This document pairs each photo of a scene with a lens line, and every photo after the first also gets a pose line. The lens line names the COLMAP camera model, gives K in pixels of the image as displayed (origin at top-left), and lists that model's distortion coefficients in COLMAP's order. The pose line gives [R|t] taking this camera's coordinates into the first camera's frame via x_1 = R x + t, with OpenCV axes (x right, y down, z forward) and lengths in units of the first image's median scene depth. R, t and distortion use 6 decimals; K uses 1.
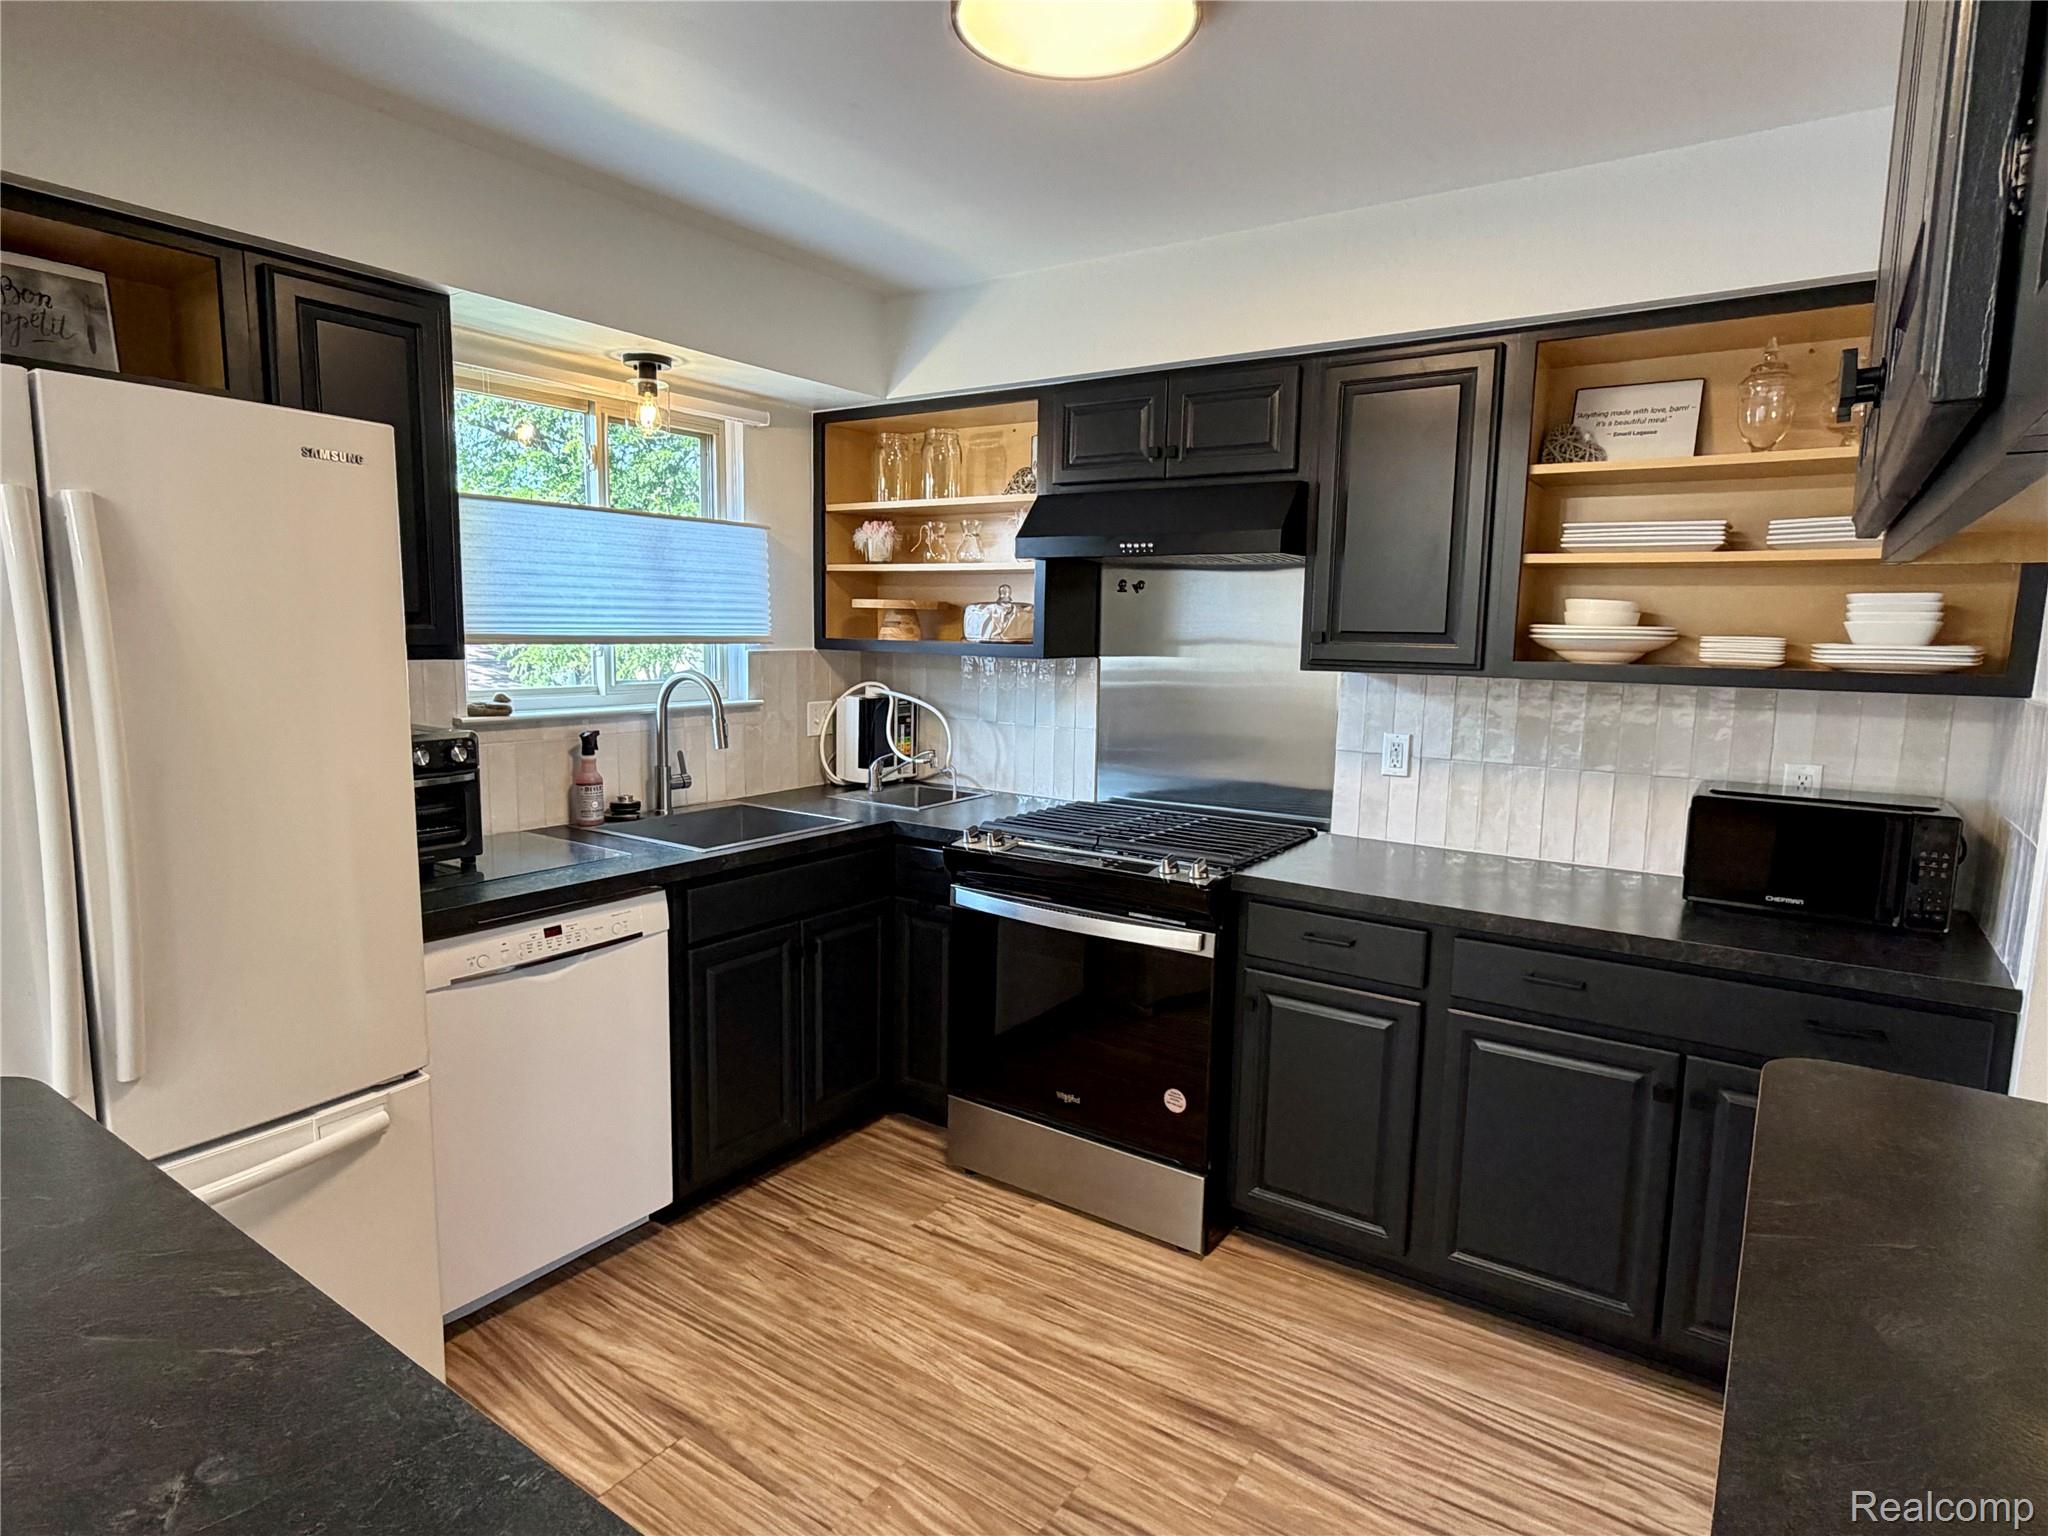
lens RADIAL K [[1107.5, 0, 1012.9], [0, 1107.5, 778.4], [0, 0, 1]] dist [-0.006523, 0.002350]
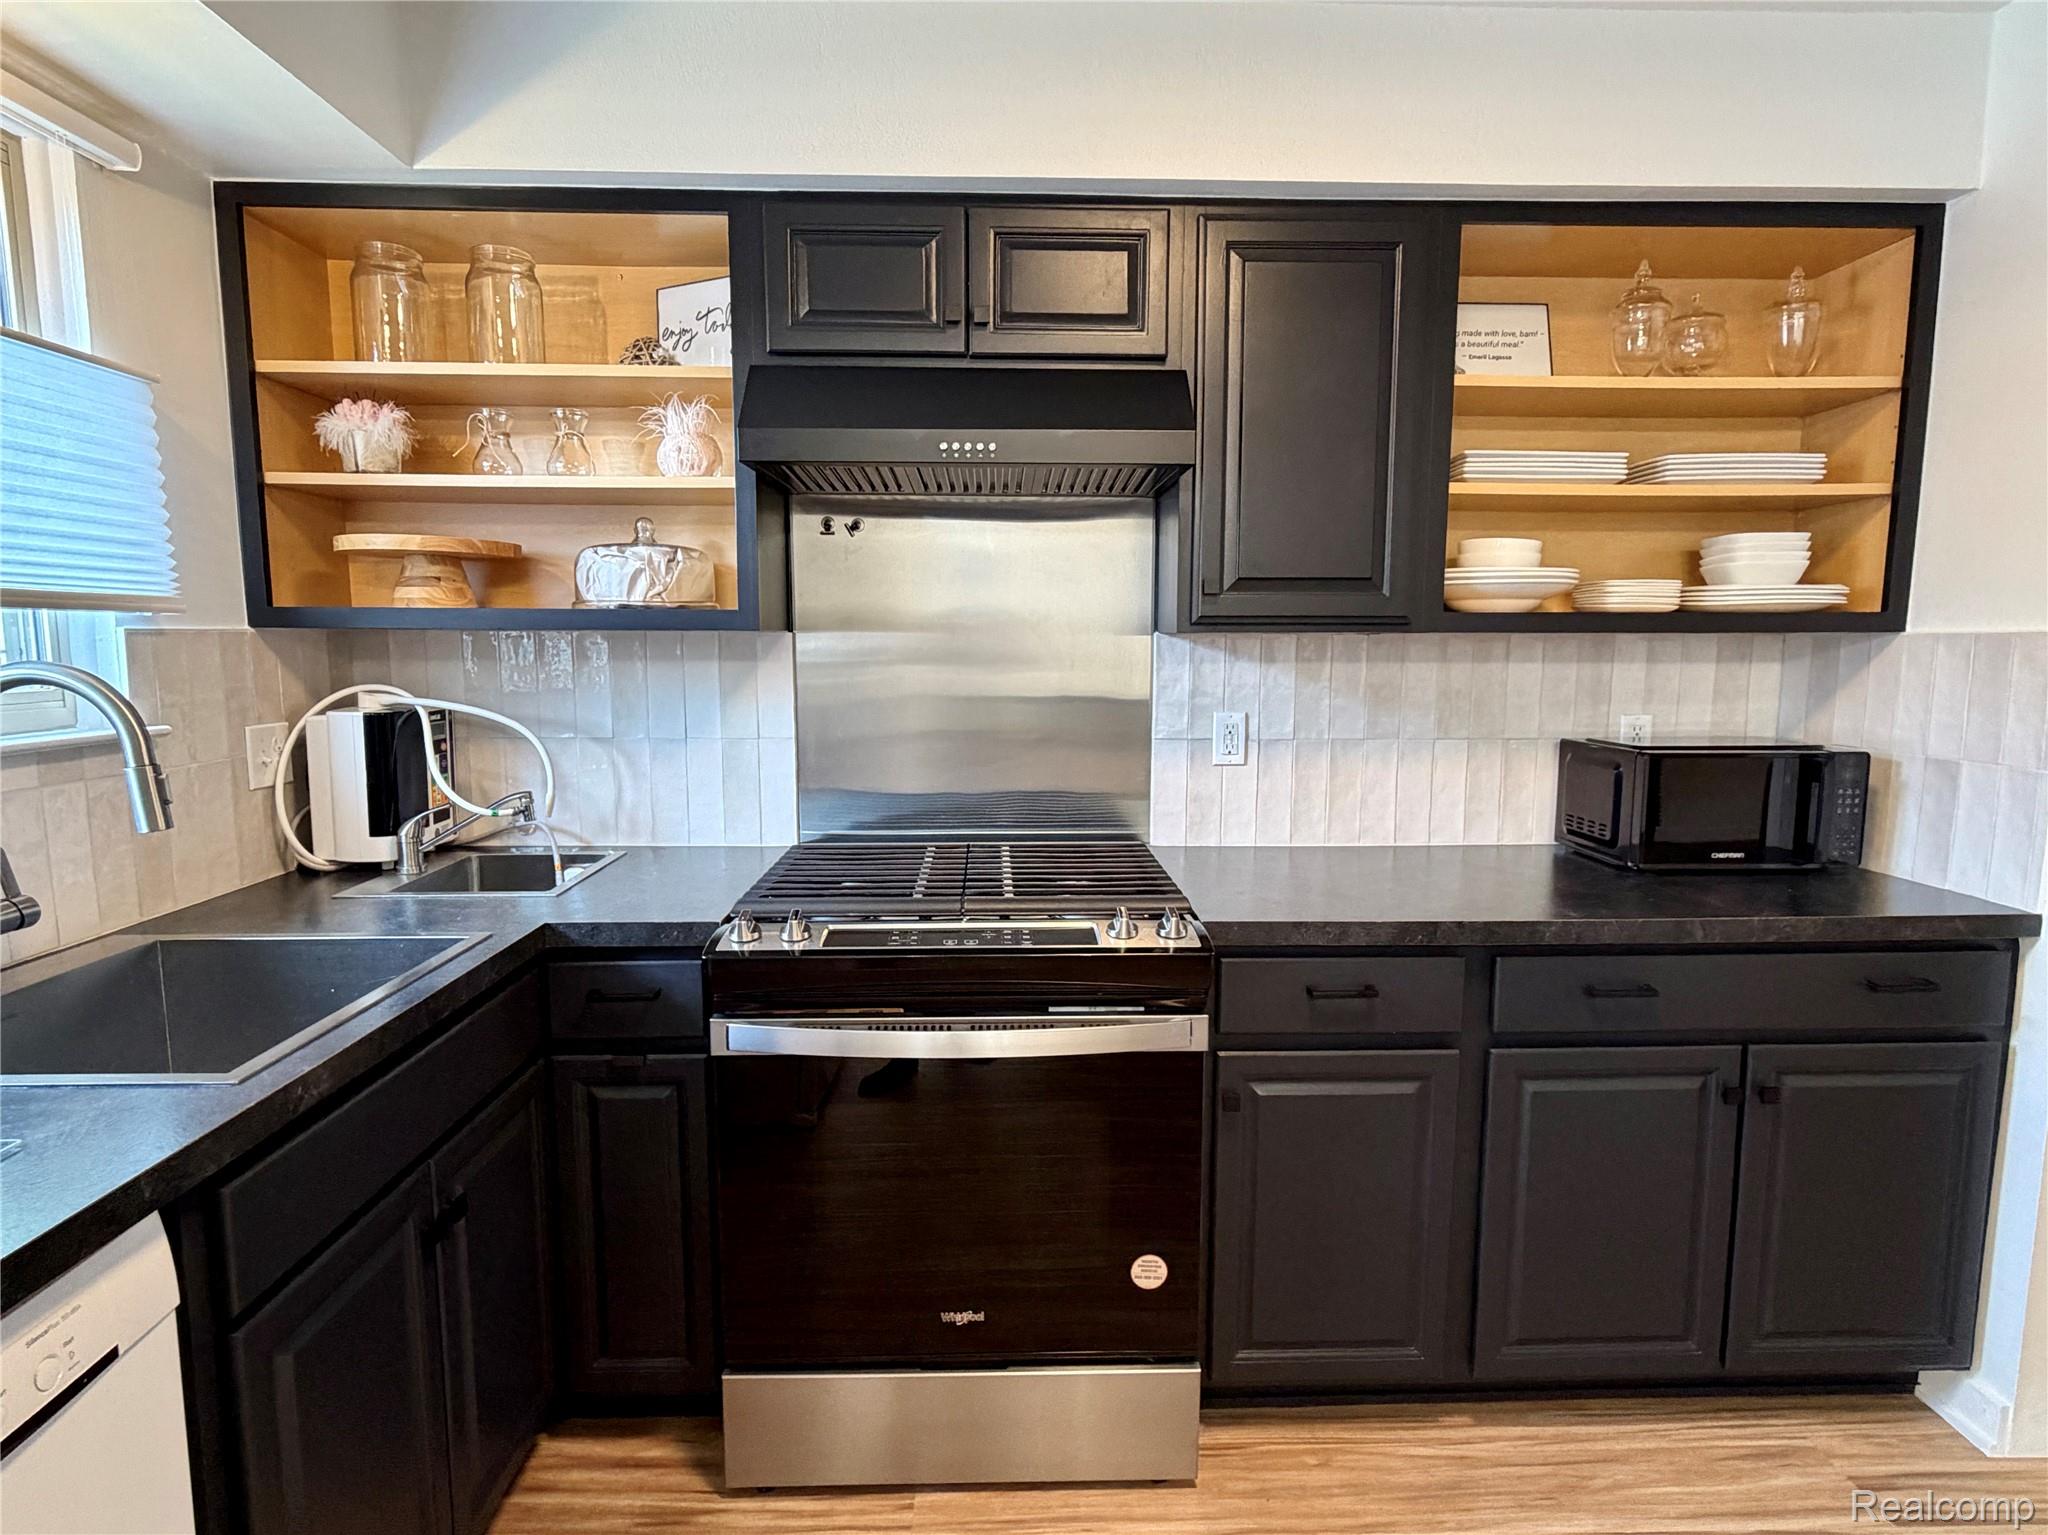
lens RADIAL K [[1107.5, 0, 1021.4], [0, 1107.5, 772.7], [0, 0, 1]] dist [-0.006523, 0.002350]
pose [[0.804328, -0.087654, 0.587685, -0.253129], [0.094603, 0.995334, 0.018978, -0.026521], [-0.586607, 0.040332, 0.808867, 0.440159]]
